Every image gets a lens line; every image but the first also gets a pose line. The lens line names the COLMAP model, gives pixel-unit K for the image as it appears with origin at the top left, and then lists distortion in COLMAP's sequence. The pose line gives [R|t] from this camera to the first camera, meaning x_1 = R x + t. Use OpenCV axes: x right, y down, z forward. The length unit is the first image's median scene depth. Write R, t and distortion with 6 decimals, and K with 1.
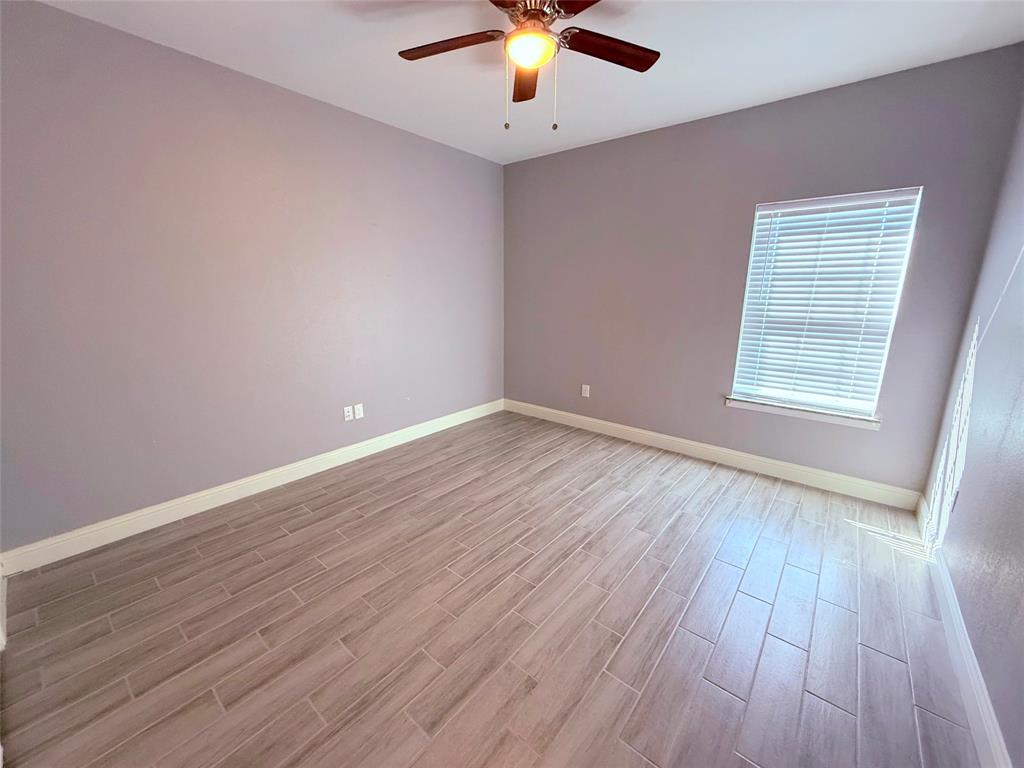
lens RADIAL K [[410.5, 0, 512.5], [0, 410.5, 382.5], [0, 0, 1]] dist [0.002266, -0.001209]
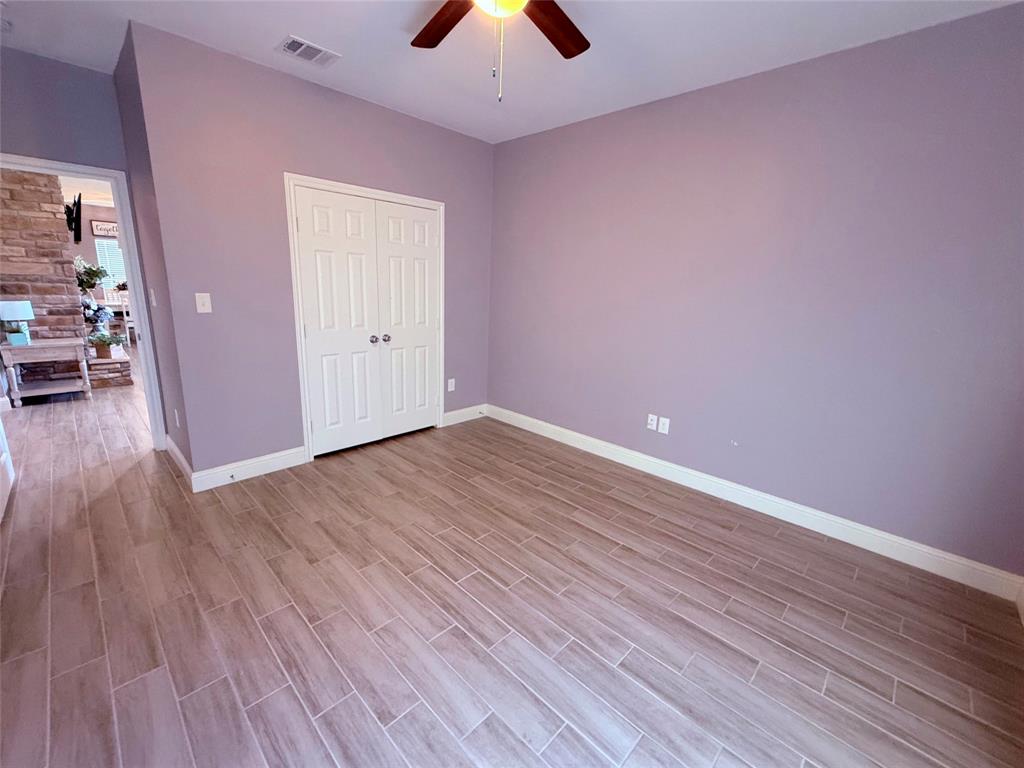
lens RADIAL K [[441.4, 0, 512.6], [0, 441.4, 385.2], [0, 0, 1]] dist [0.000095, 0.000471]
pose [[-0.094828, 0.218075, -0.971314, 0.780425], [-0.264428, 0.935142, 0.235769, -0.206982], [0.959732, 0.279201, -0.031013, 0.923714]]
